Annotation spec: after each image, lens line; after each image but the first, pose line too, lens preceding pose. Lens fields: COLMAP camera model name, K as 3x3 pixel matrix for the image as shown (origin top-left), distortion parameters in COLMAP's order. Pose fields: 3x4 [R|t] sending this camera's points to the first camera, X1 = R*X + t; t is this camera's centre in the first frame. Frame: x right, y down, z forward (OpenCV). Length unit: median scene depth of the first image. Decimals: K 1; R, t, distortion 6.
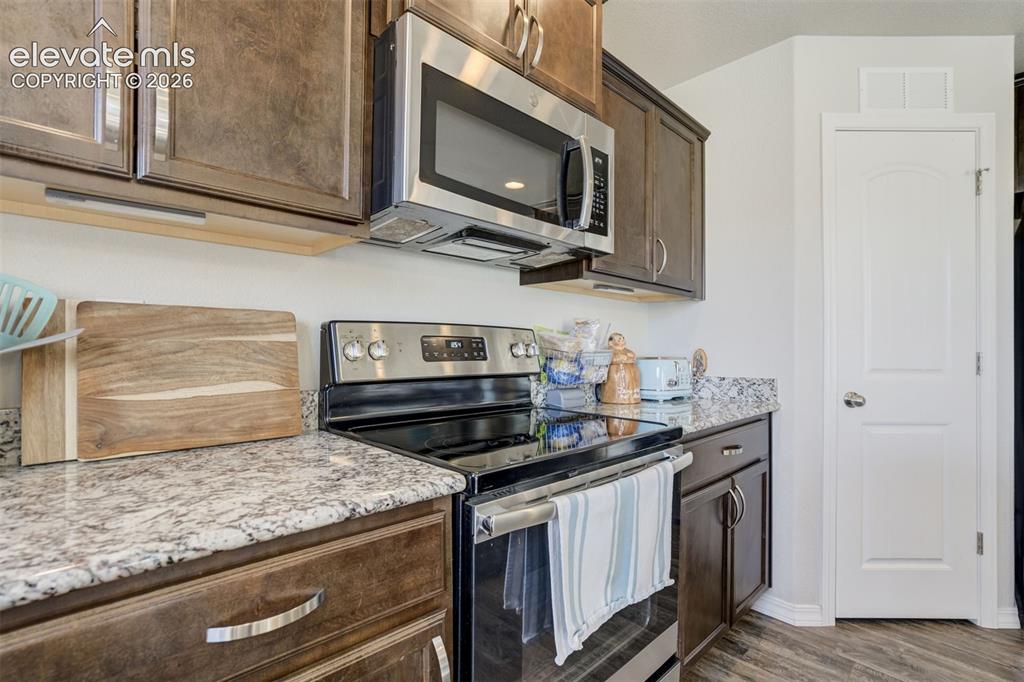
lens RADIAL K [[471.0, 0, 508.5], [0, 471.0, 342.1], [0, 0, 1]] dist [-0.026893, 0.006496]
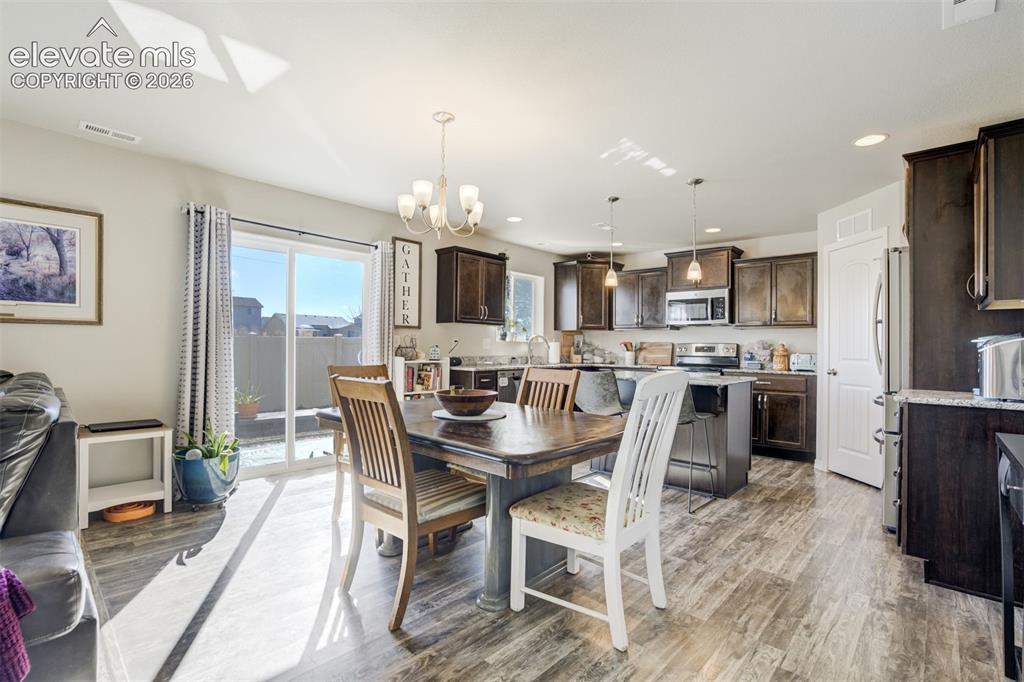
lens RADIAL K [[471.0, 0, 517.4], [0, 471.0, 341.6], [0, 0, 1]] dist [-0.026893, 0.006496]
pose [[0.036853, -0.022354, -0.999071, 5.872912], [-0.004668, 0.999735, -0.022541, 0.069374], [0.999310, 0.005495, 0.036739, -1.141646]]
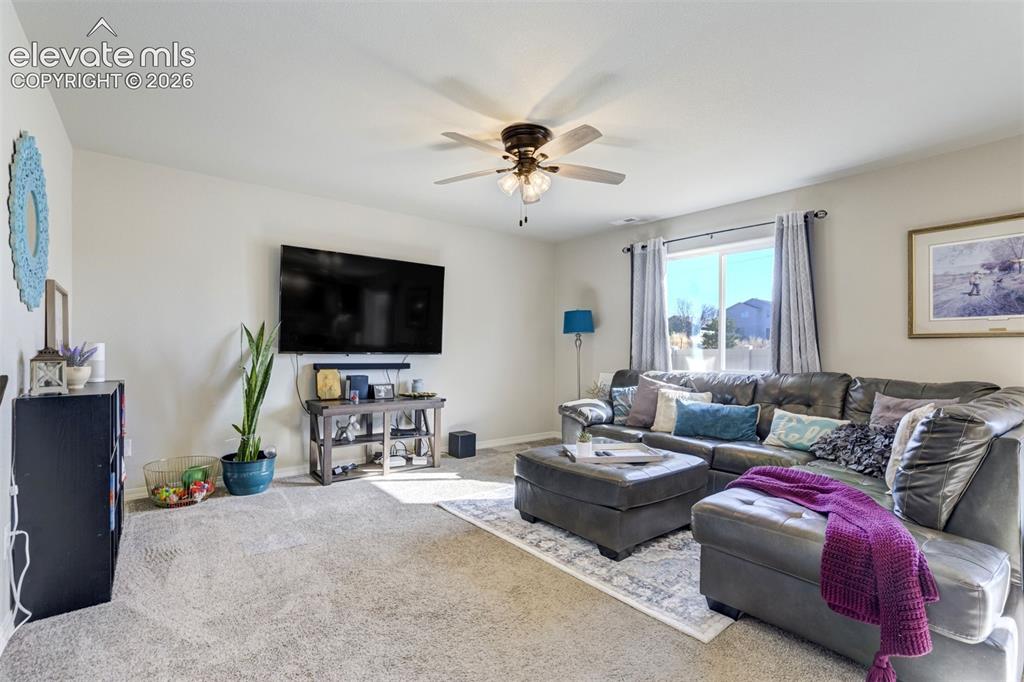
lens RADIAL K [[497.4, 0, 520.6], [0, 497.4, 355.0], [0, 0, 1]] dist [0.001643, 0.002427]
pose [[-0.991810, -0.024716, 0.125311, 5.530823], [-0.024094, 0.999689, 0.006478, 0.069581], [-0.125432, 0.003405, -0.992096, -0.648366]]
